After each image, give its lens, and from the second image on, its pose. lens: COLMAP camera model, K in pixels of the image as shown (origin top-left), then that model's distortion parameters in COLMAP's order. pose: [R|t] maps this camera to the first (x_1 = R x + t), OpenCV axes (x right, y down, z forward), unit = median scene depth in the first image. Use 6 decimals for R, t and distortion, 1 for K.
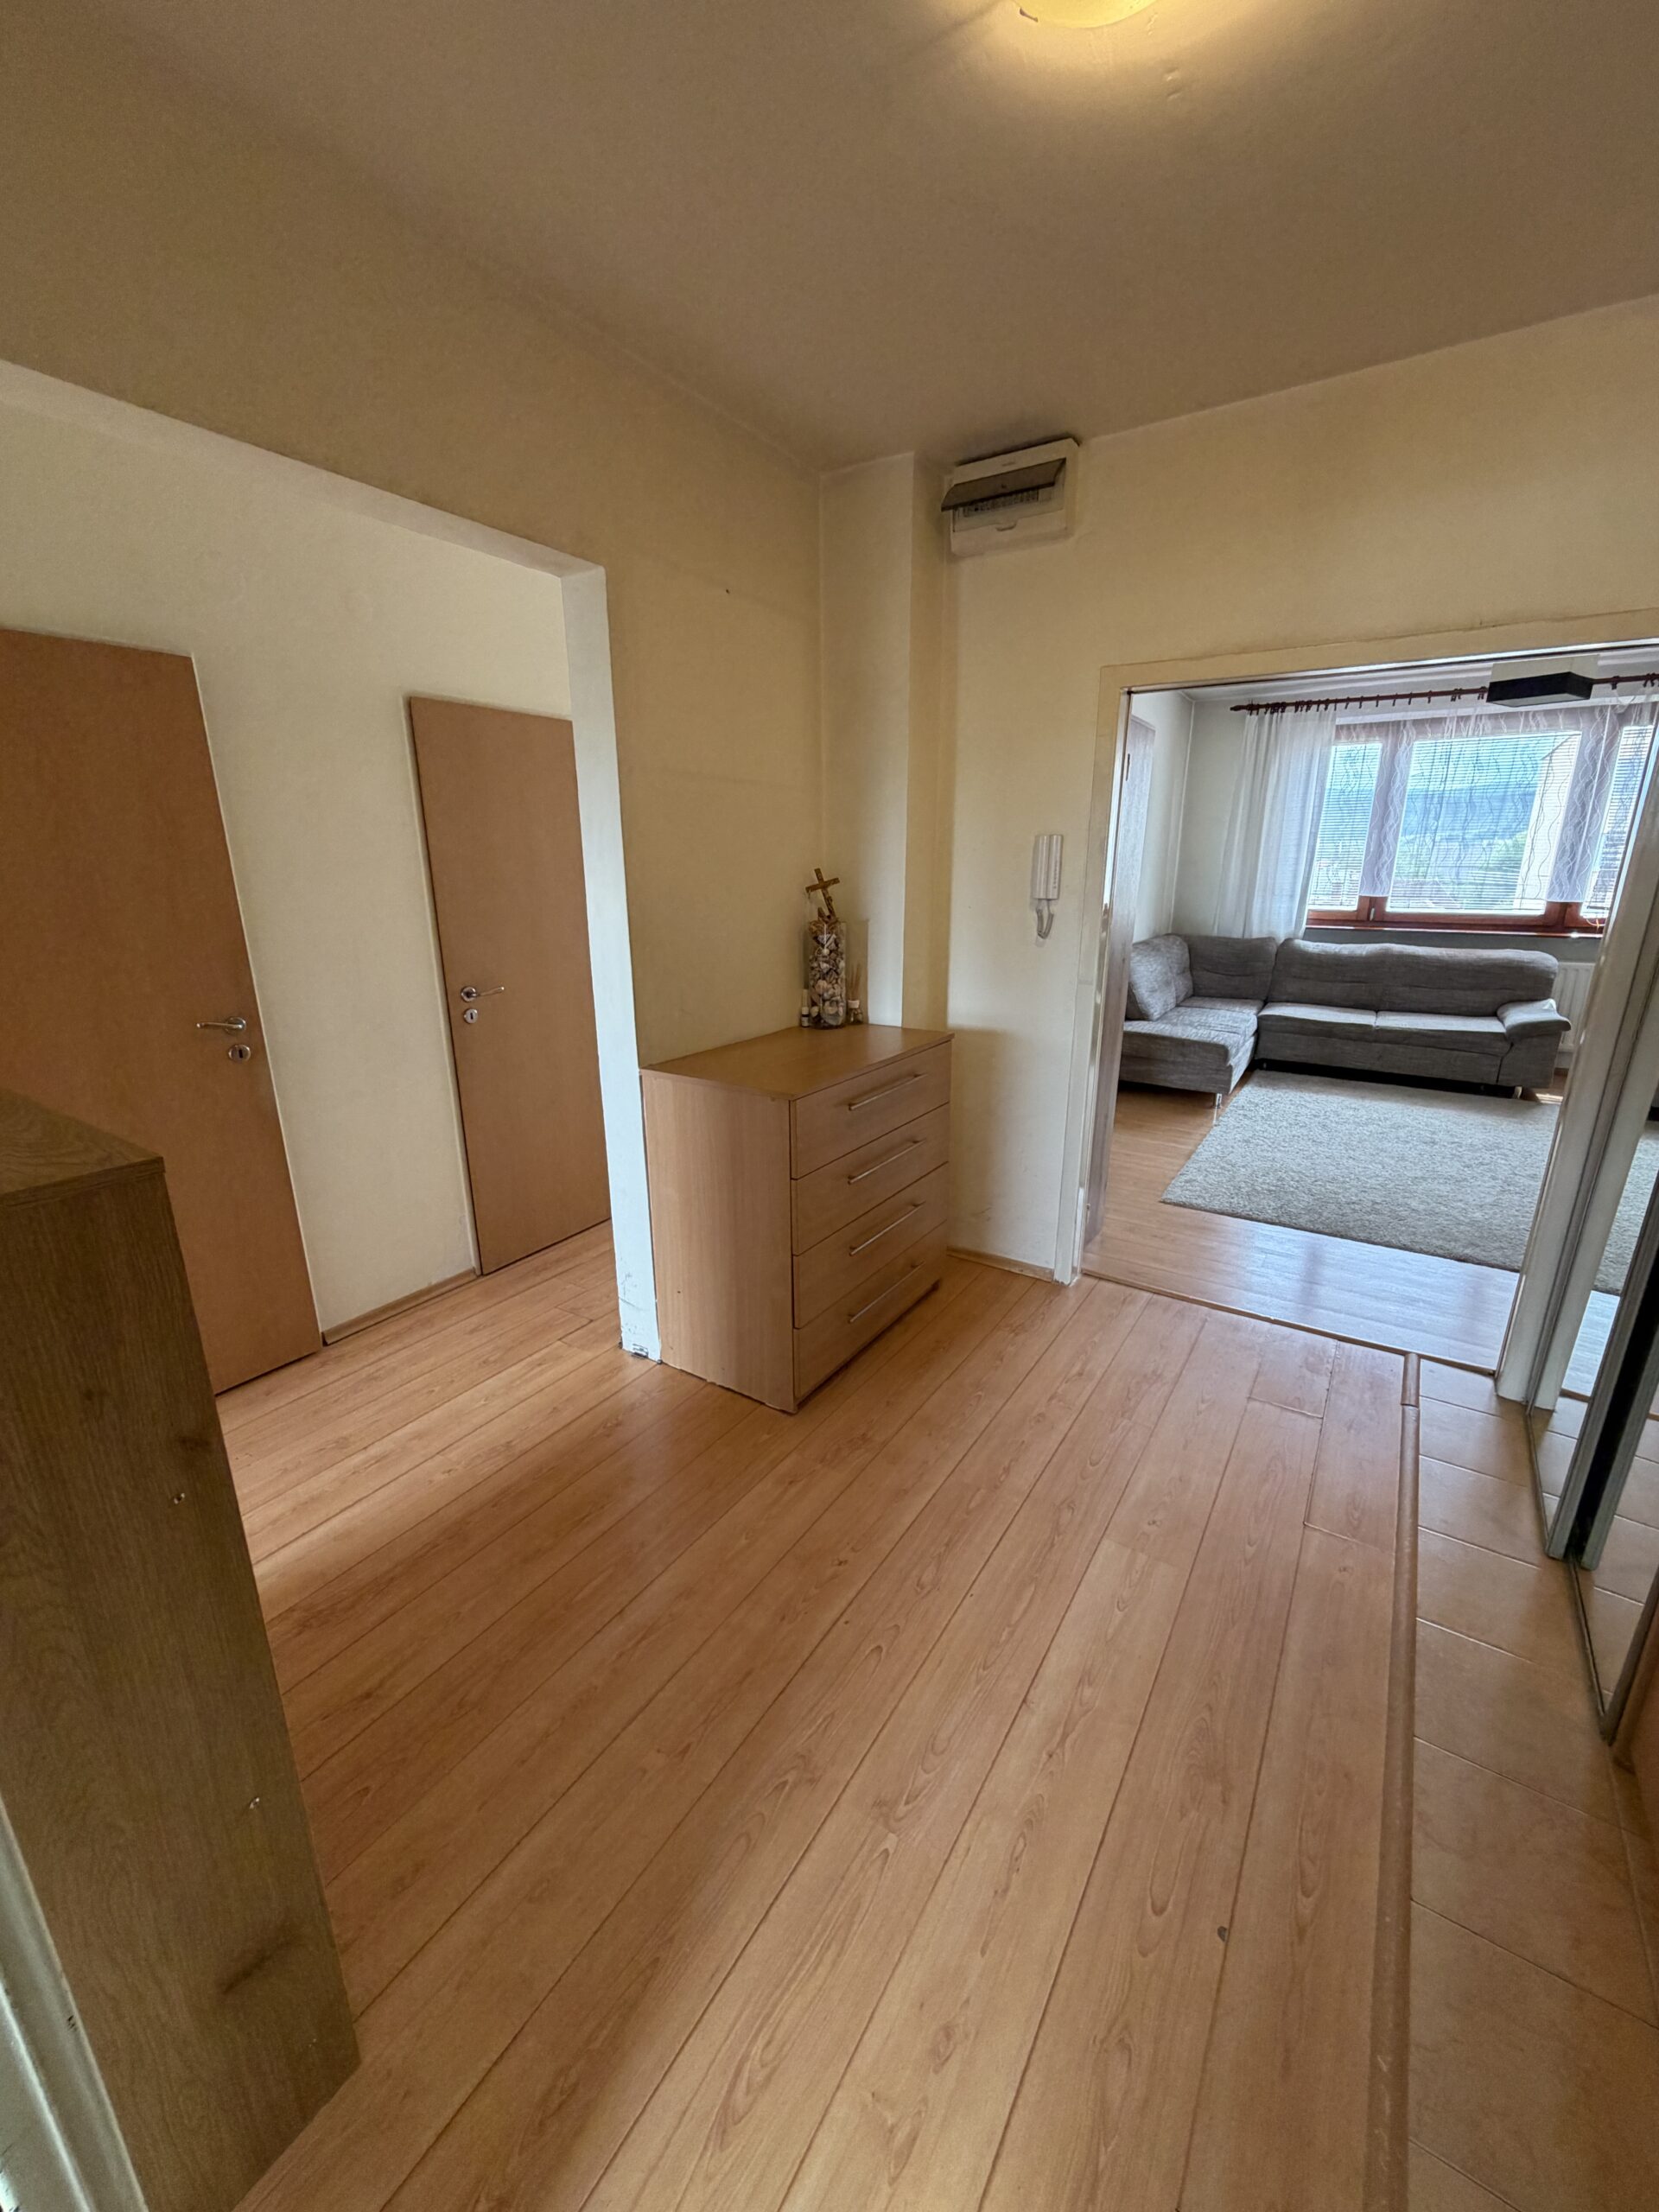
lens RADIAL K [[887.9, 0, 828.2], [0, 887.9, 1118.9], [0, 0, 1]] dist [0.001064, 0.000104]
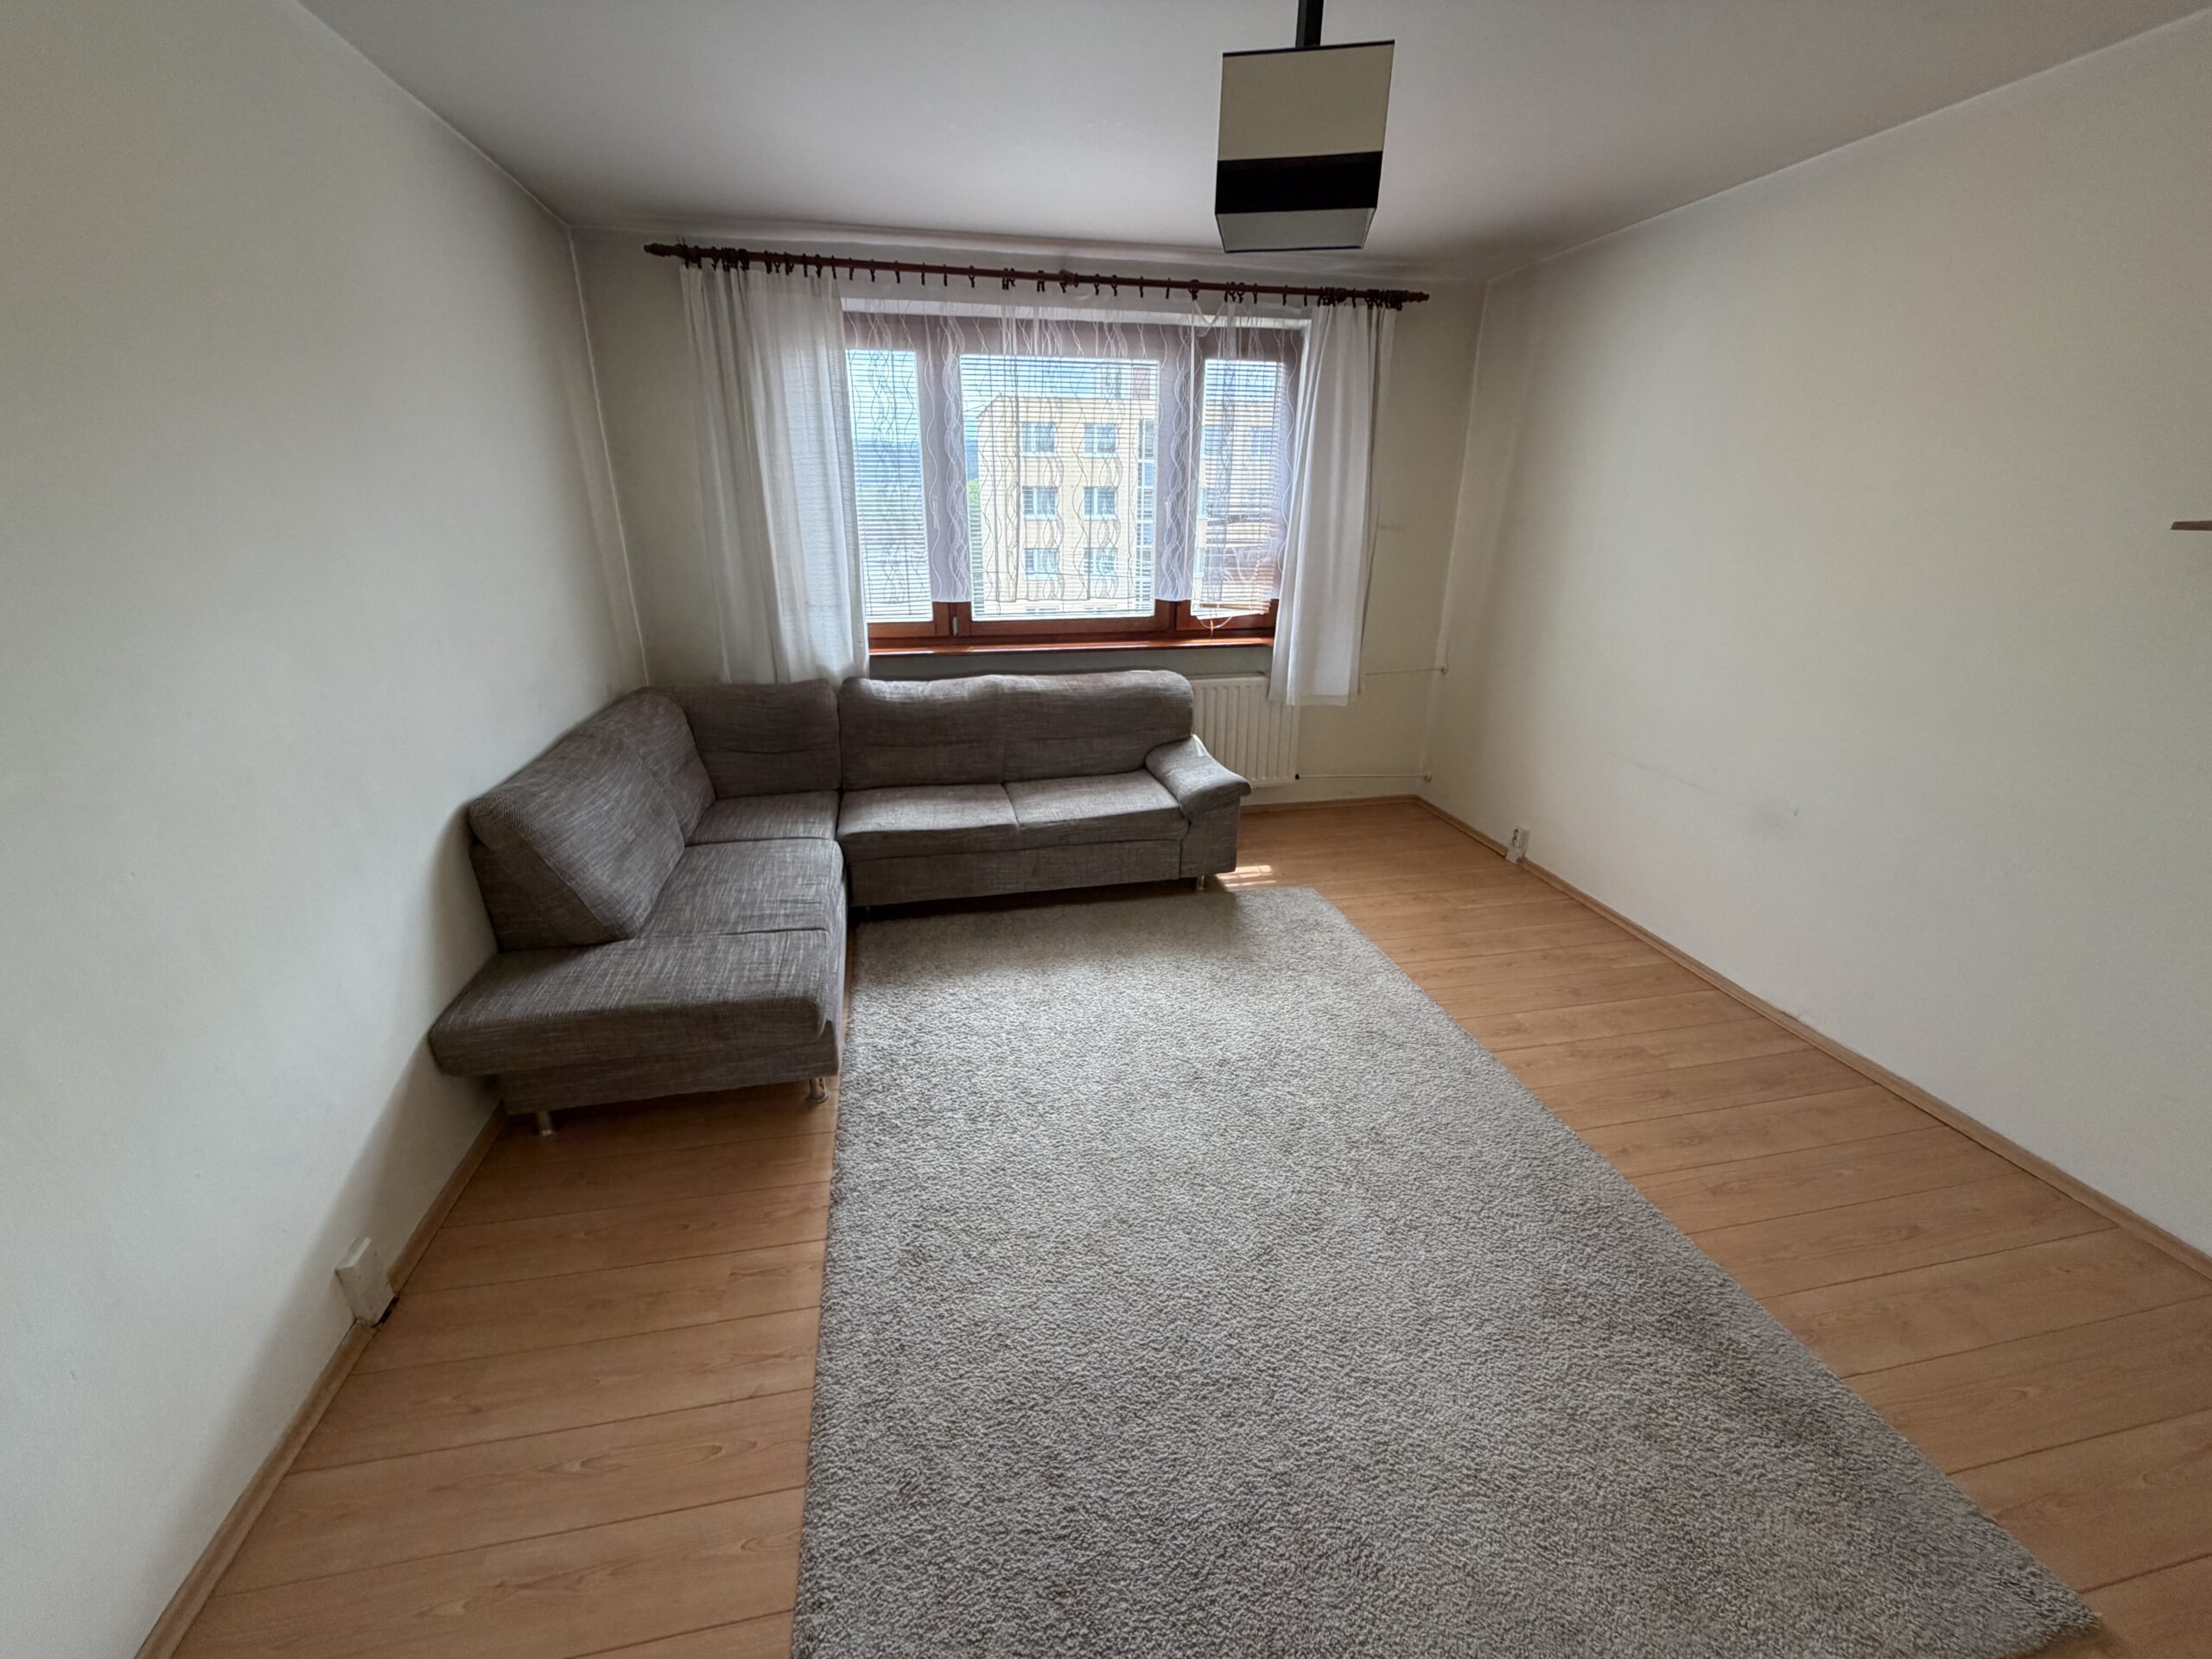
lens RADIAL K [[887.9, 0, 1095.5], [0, 887.9, 834.0], [0, 0, 1]] dist [0.001064, 0.000104]
pose [[0.712826, -0.240124, 0.658954, 0.230664], [0.193261, 0.970438, 0.144569, -0.166645], [-0.674188, 0.024298, 0.738160, 0.477931]]
